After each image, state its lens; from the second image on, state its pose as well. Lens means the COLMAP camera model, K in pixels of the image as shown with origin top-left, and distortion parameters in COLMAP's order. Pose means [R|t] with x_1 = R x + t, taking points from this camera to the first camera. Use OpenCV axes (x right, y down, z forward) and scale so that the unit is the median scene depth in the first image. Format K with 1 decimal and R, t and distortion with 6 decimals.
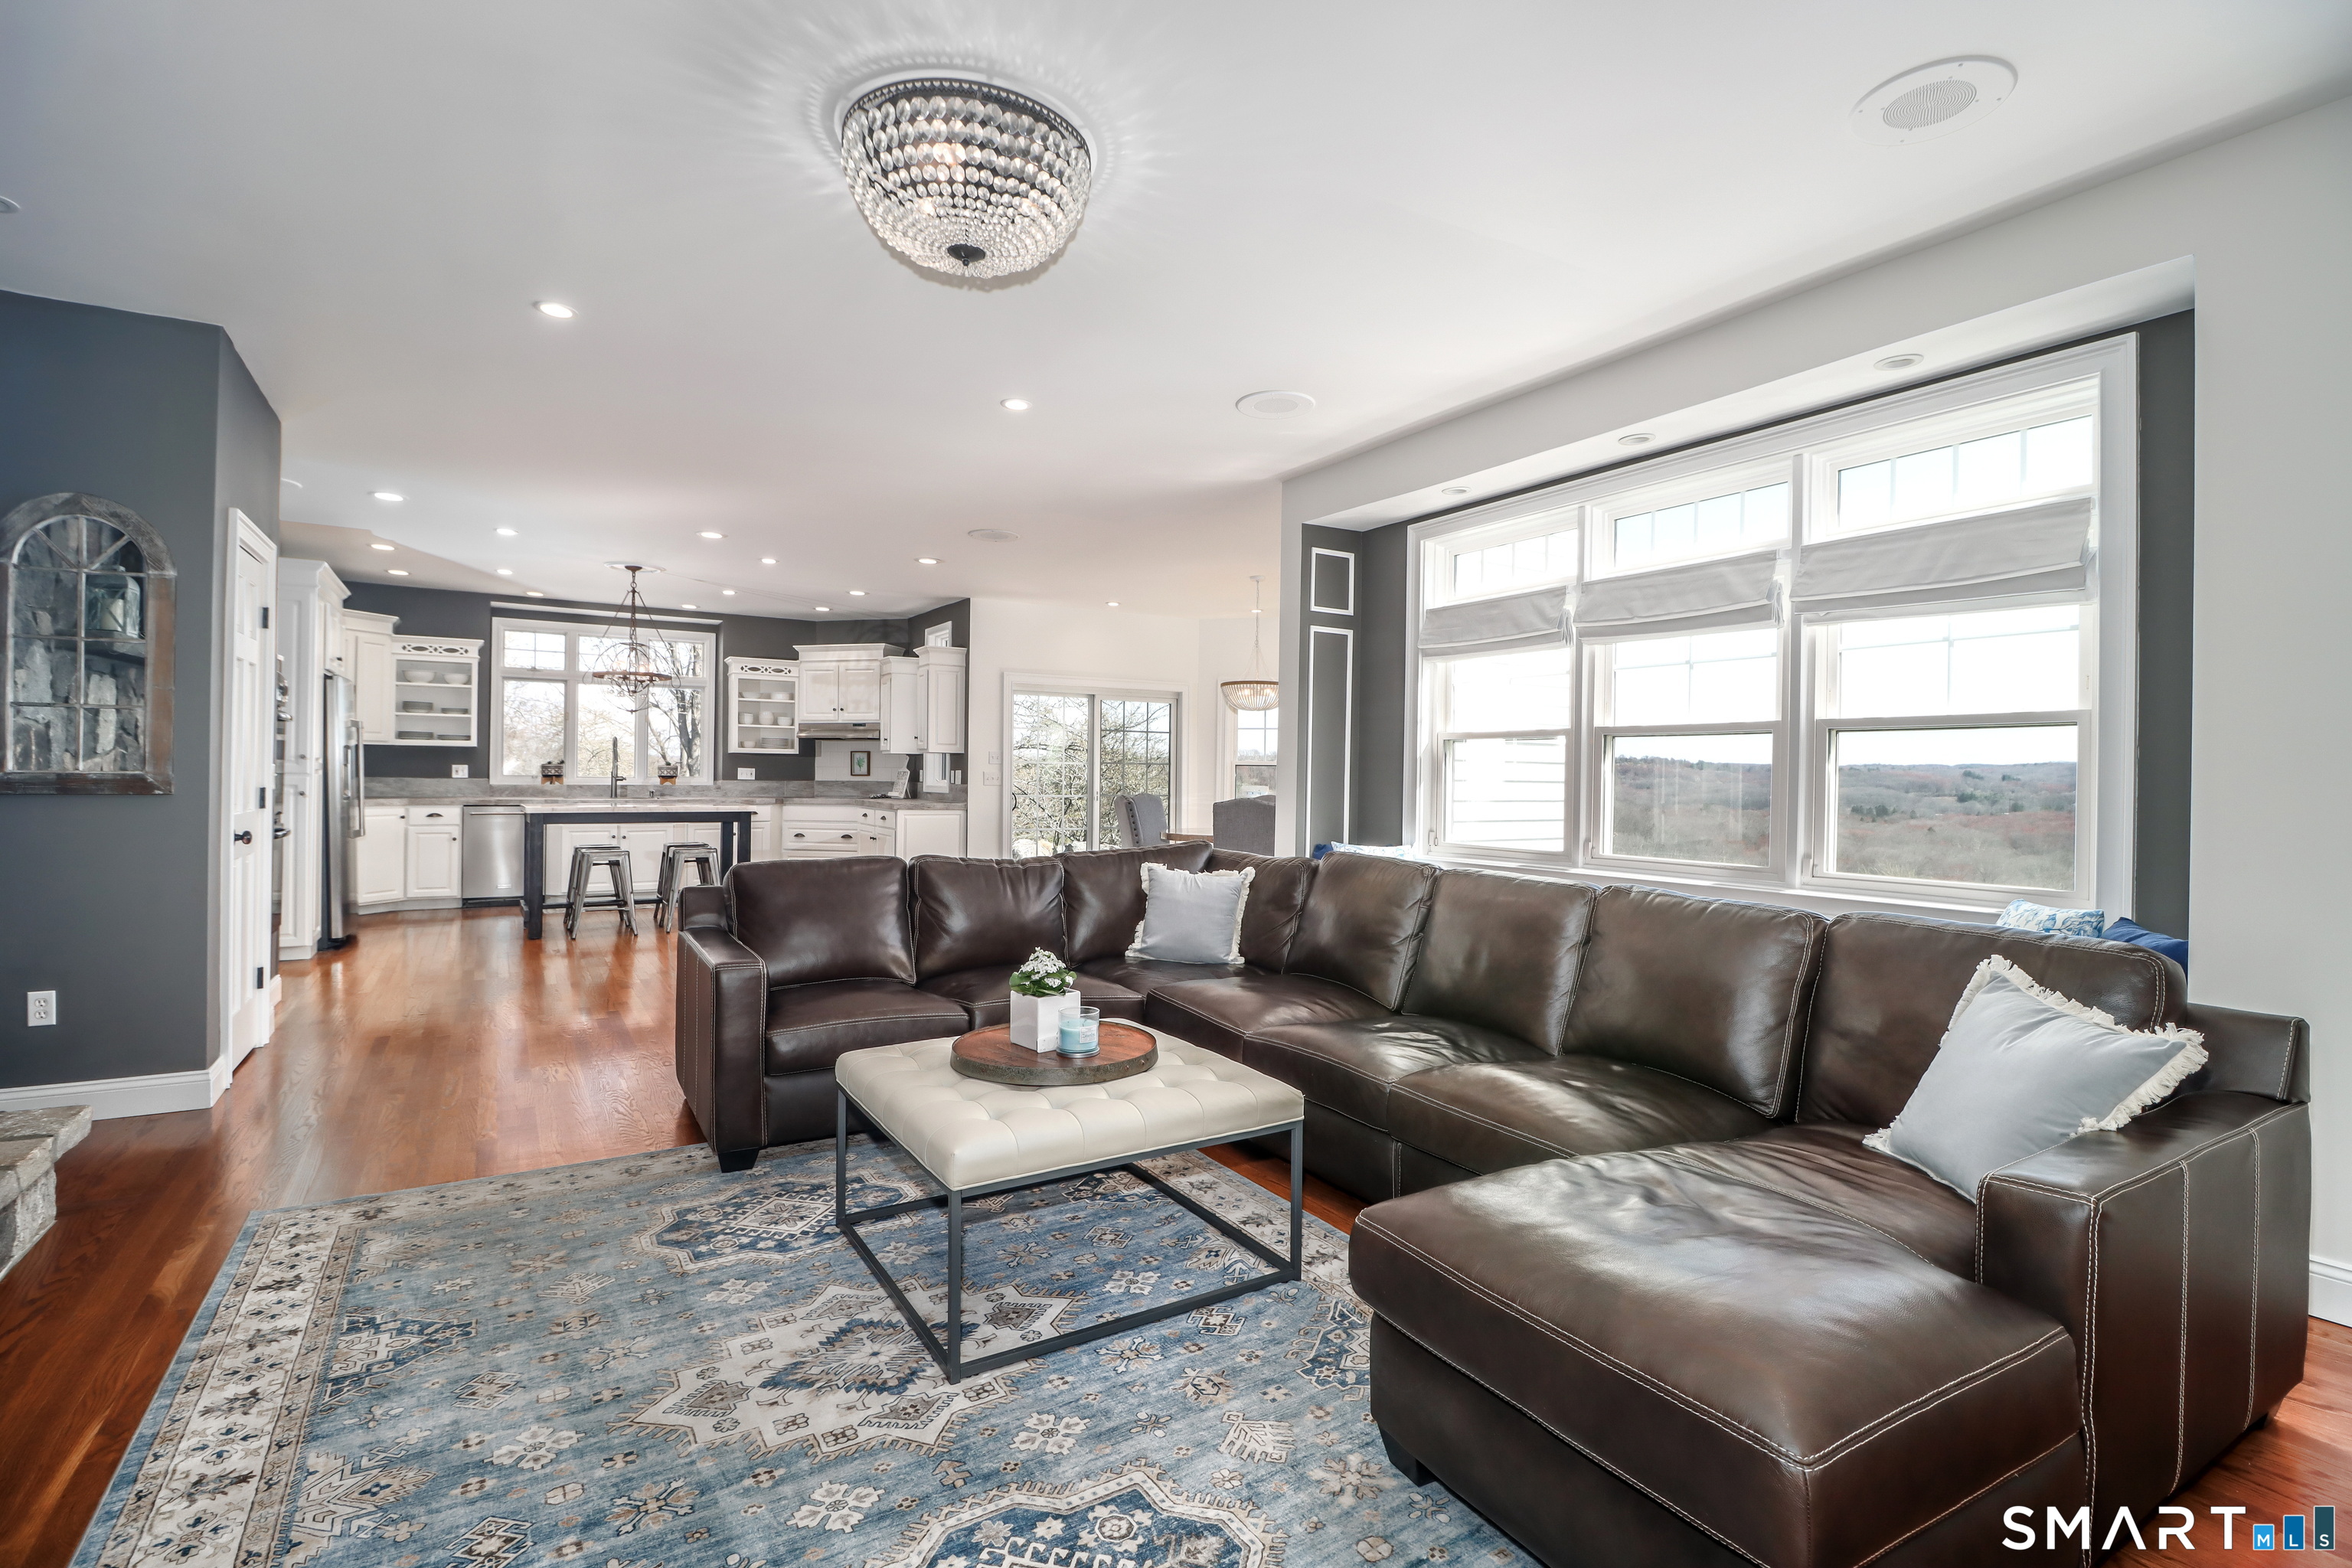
lens RADIAL K [[1089.3, 0, 1180.9], [0, 1089.3, 777.3], [0, 0, 1]] dist [0.002438, -0.014502]
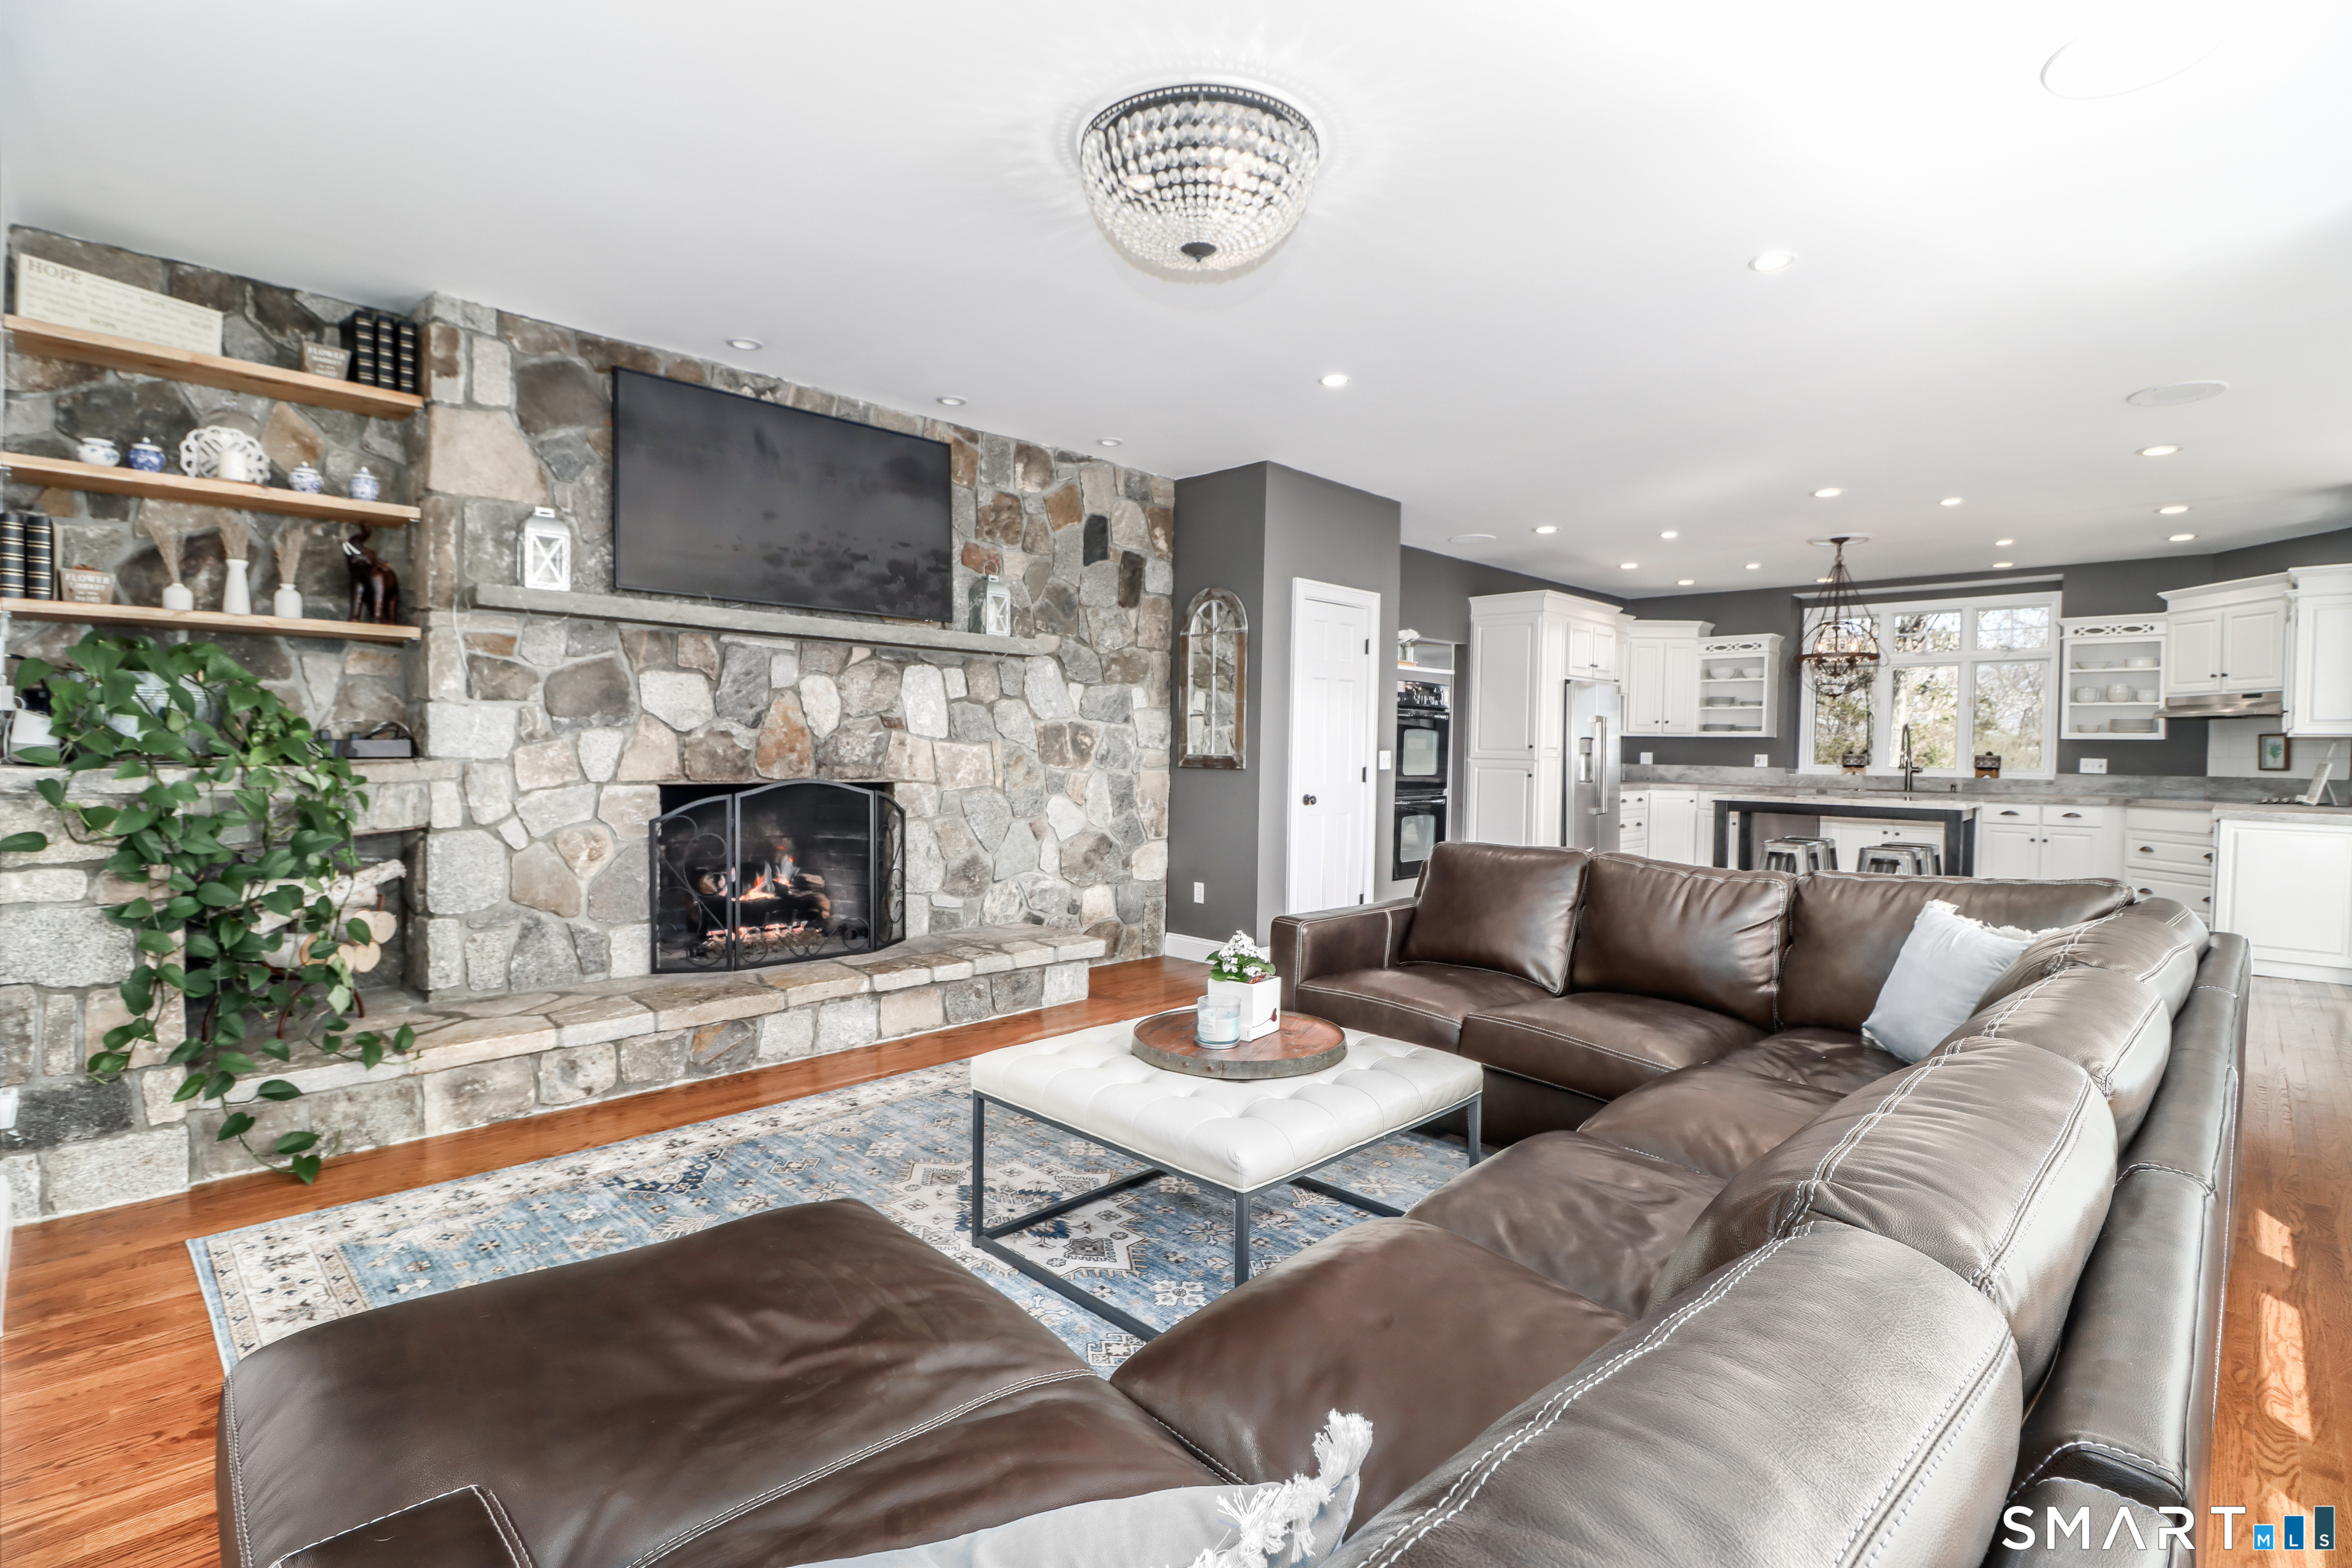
lens RADIAL K [[1089.3, 0, 1180.9], [0, 1089.3, 777.3], [0, 0, 1]] dist [0.002438, -0.014502]
pose [[0.237088, 0.018209, -0.971317, 0.225046], [-0.013335, 0.999791, 0.015488, 0.001850], [0.971397, 0.009280, 0.237282, 0.204294]]
